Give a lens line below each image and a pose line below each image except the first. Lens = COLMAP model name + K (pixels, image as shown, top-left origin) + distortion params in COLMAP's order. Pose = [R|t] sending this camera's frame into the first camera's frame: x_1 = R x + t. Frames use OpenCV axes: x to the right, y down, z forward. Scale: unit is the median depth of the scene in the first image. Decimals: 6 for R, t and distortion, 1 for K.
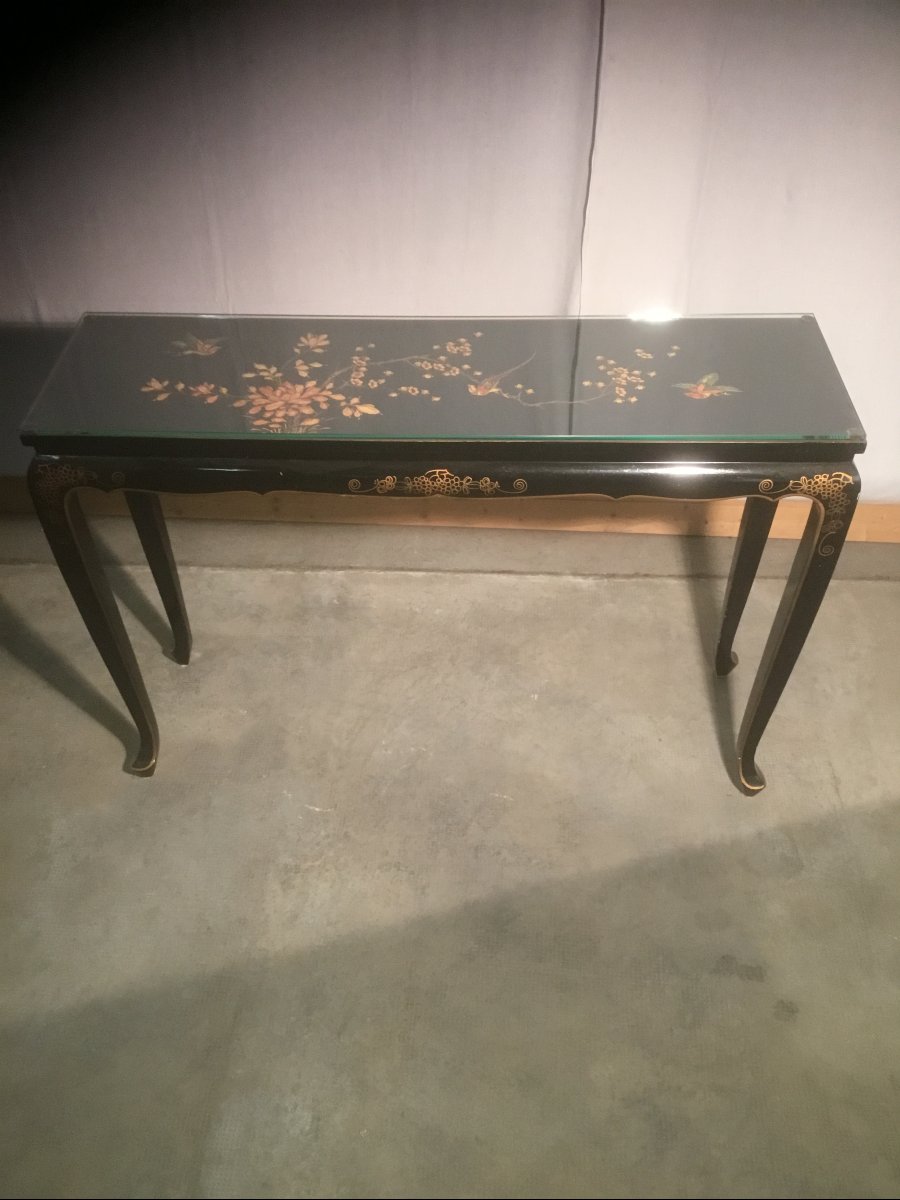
lens RADIAL K [[1083.5, 0, 442.4], [0, 1083.5, 622.6], [0, 0, 1]] dist [0.133951, -0.269270]
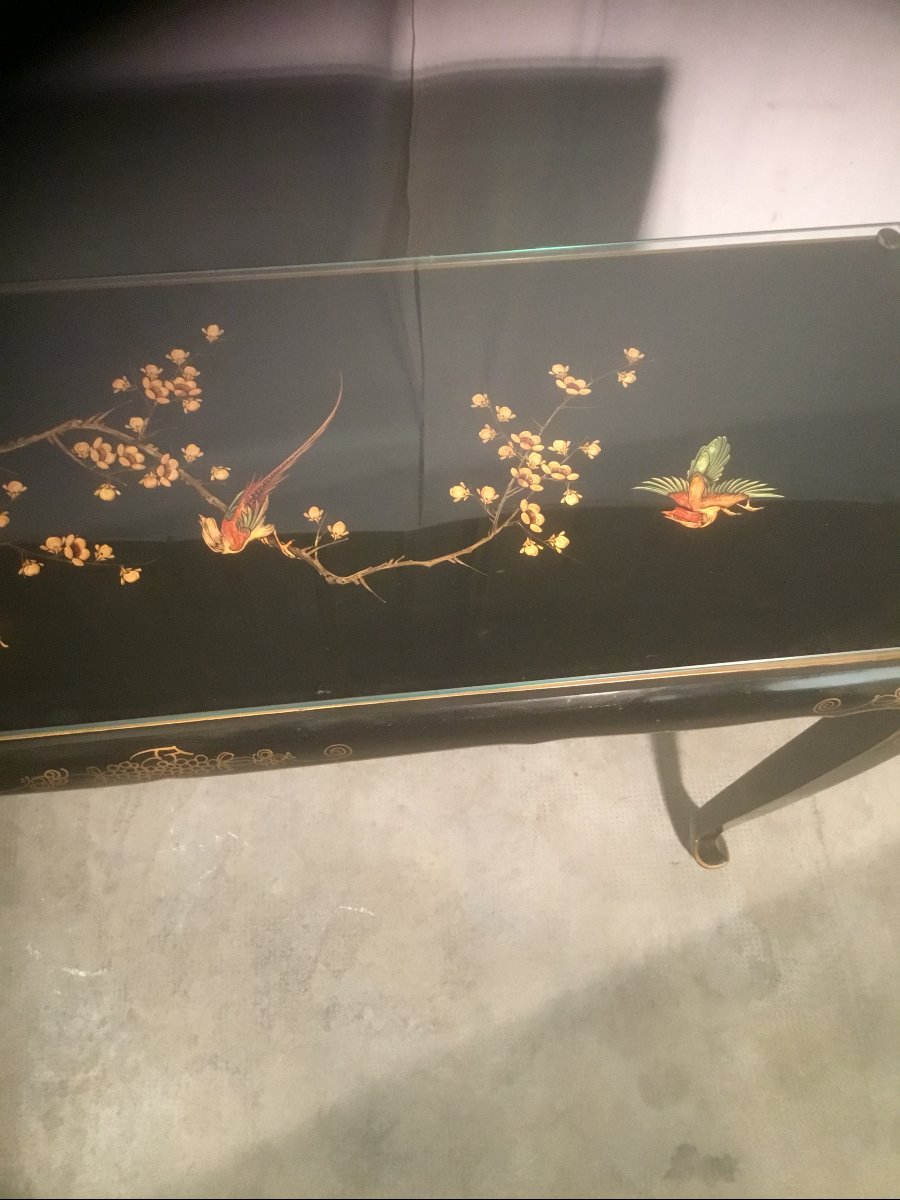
lens RADIAL K [[1083.5, 0, 442.4], [0, 1083.5, 622.6], [0, 0, 1]] dist [0.133951, -0.269270]
pose [[0.987658, -0.114589, 0.106779, 0.062186], [0.061774, 0.911456, 0.406734, -0.319023], [-0.143932, -0.395117, 0.907285, 0.498695]]
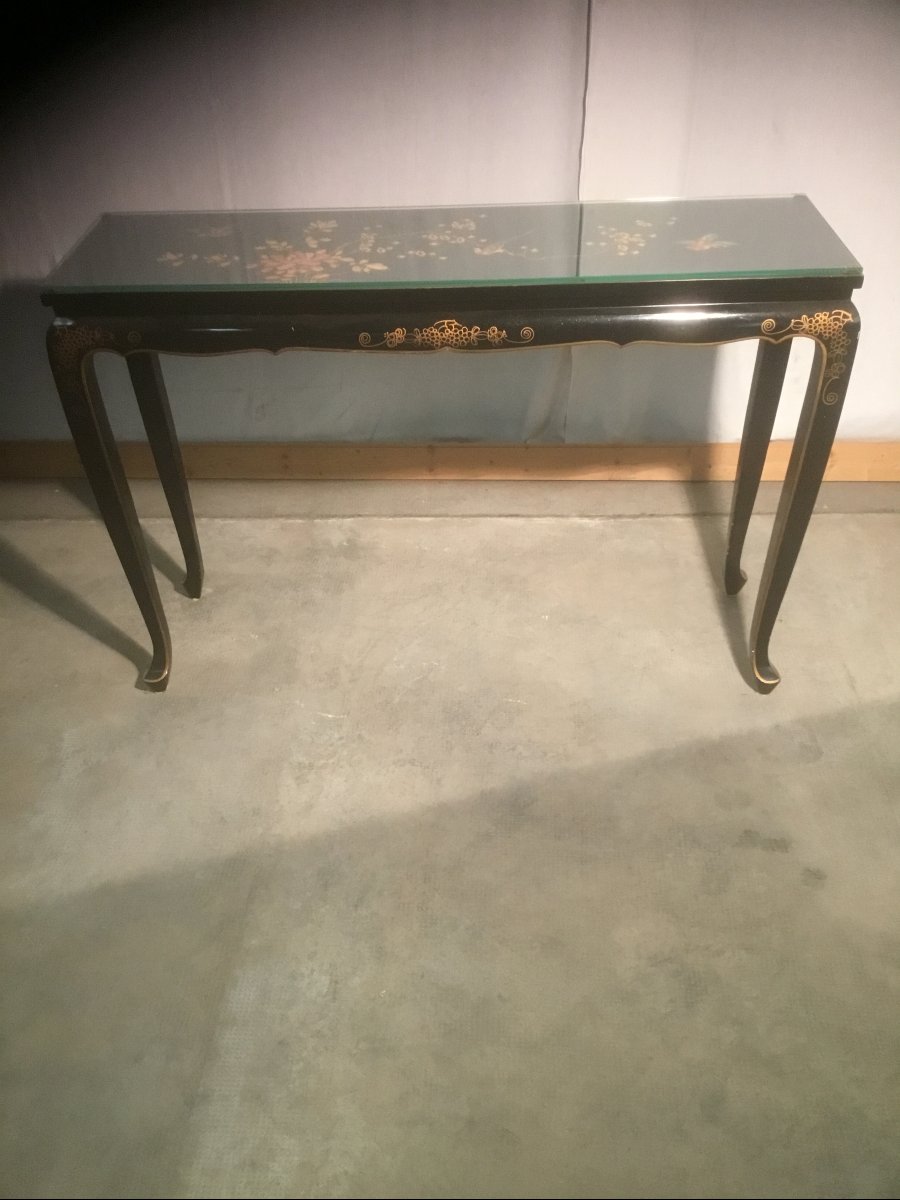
lens RADIAL K [[1083.5, 0, 442.4], [0, 1083.5, 622.6], [0, 0, 1]] dist [0.133951, -0.269270]
pose [[0.999805, -0.019543, -0.002926, -0.008885], [0.019162, 0.994979, -0.098230, 0.209315], [0.004831, 0.098155, 0.995159, 0.005673]]
